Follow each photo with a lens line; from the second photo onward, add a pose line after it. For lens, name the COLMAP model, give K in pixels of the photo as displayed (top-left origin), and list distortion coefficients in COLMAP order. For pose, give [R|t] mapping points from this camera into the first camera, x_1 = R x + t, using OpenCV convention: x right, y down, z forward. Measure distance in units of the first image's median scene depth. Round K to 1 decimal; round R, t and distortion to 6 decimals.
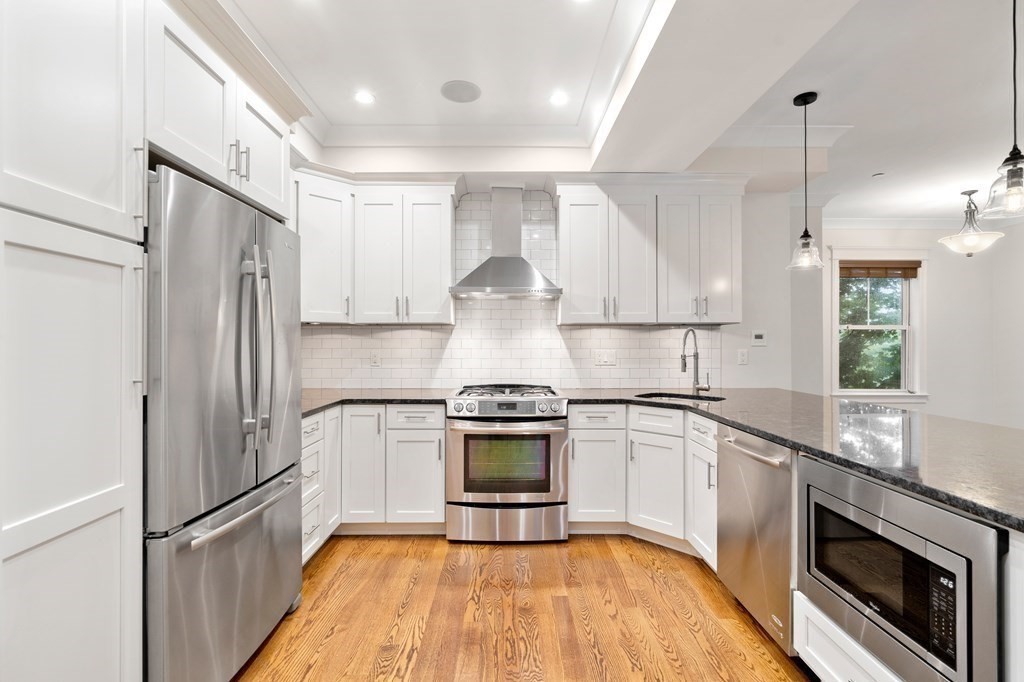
lens RADIAL K [[471.2, 0, 509.0], [0, 471.2, 341.8], [0, 0, 1]] dist [-0.008390, 0.002958]
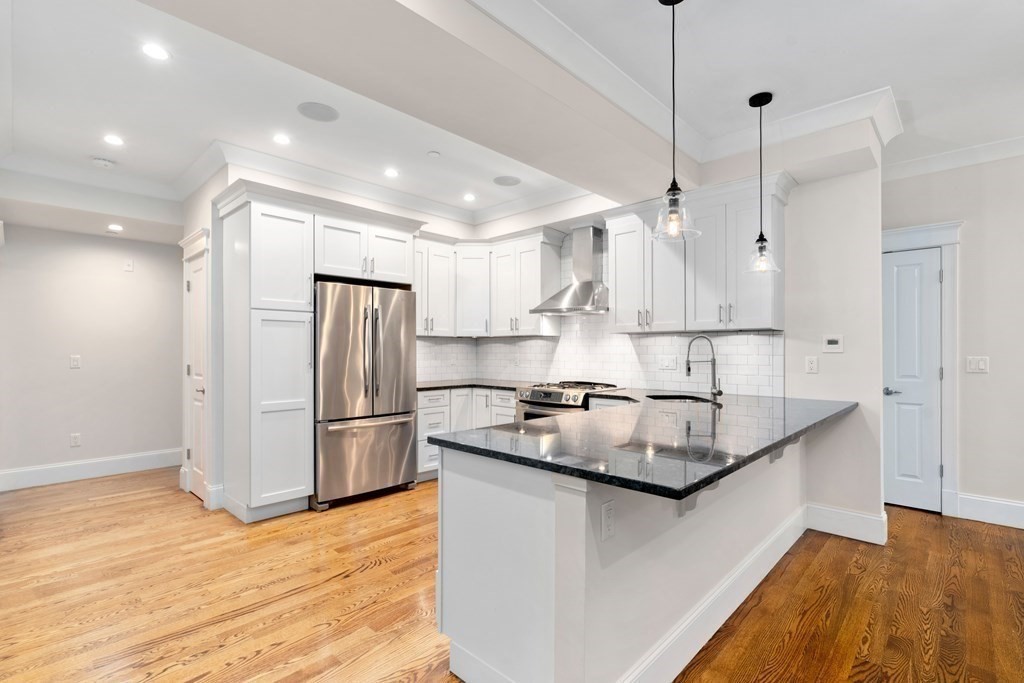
lens RADIAL K [[471.2, 0, 514.9], [0, 471.2, 350.0], [0, 0, 1]] dist [-0.008390, 0.002958]
pose [[0.715537, 0.001777, -0.698573, 0.773598], [0.001340, 0.999991, 0.003916, -0.000663], [0.698574, -0.003738, 0.715528, -0.046311]]
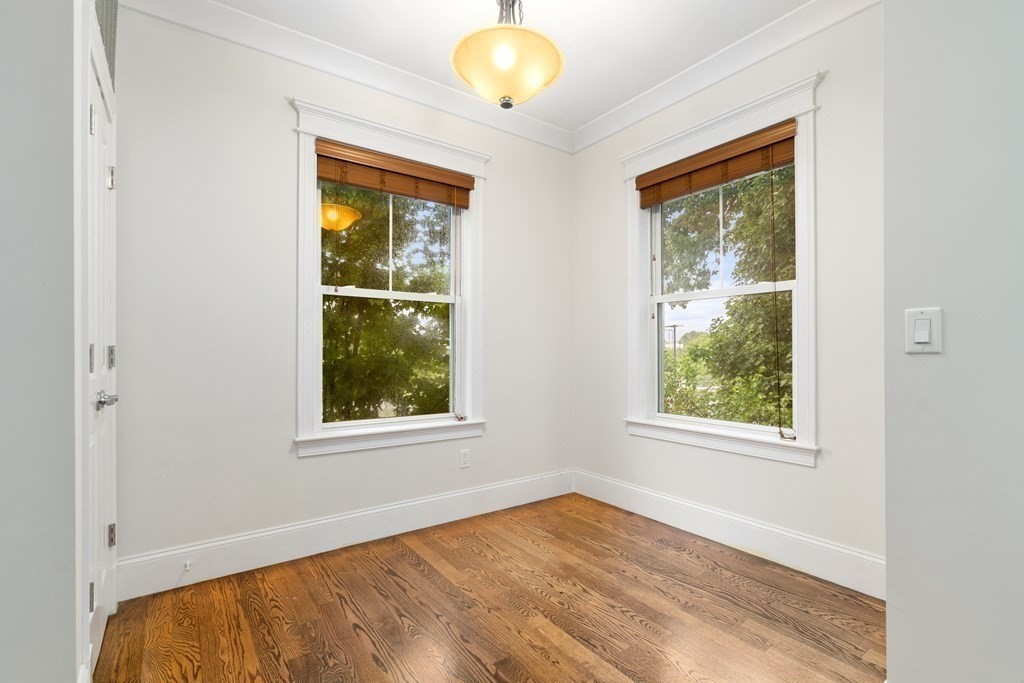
lens RADIAL K [[471.2, 0, 514.1], [0, 471.2, 346.9], [0, 0, 1]] dist [-0.008390, 0.002958]
pose [[0.815135, 0.005023, 0.579250, 0.987803], [-0.001738, 0.999979, -0.006225, 0.047491], [-0.579269, 0.004068, 0.815127, 0.866518]]
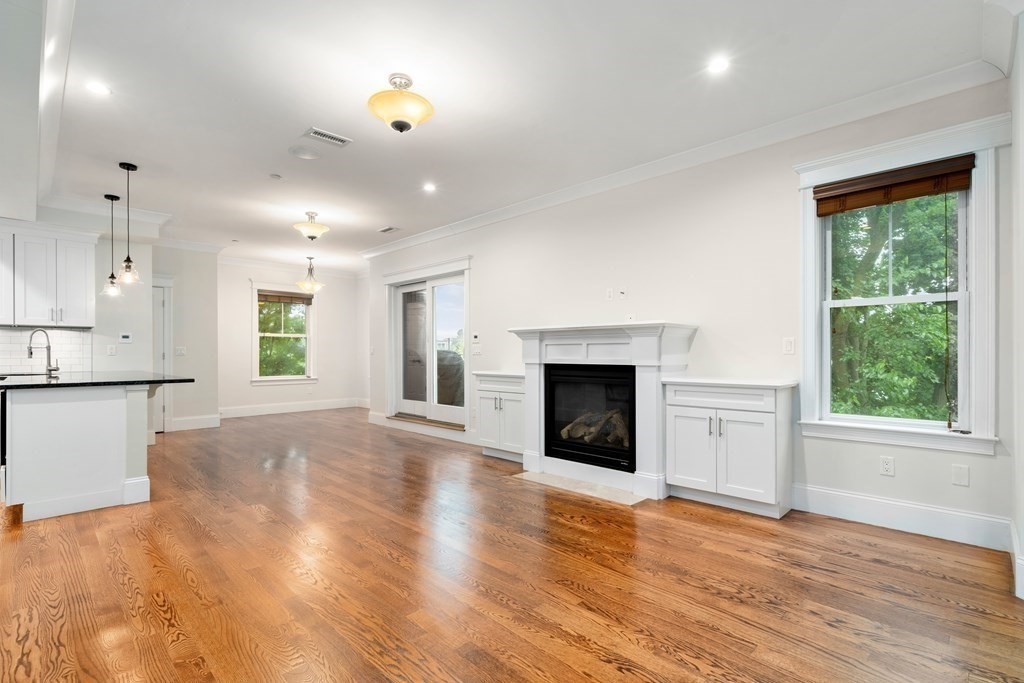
lens RADIAL K [[471.2, 0, 514.3], [0, 471.2, 351.1], [0, 0, 1]] dist [-0.008390, 0.002958]
pose [[0.705430, 0.003134, 0.708772, 0.369005], [-0.002161, 0.999995, -0.002271, 0.038166], [-0.708776, 0.000070, 0.705434, -1.027001]]
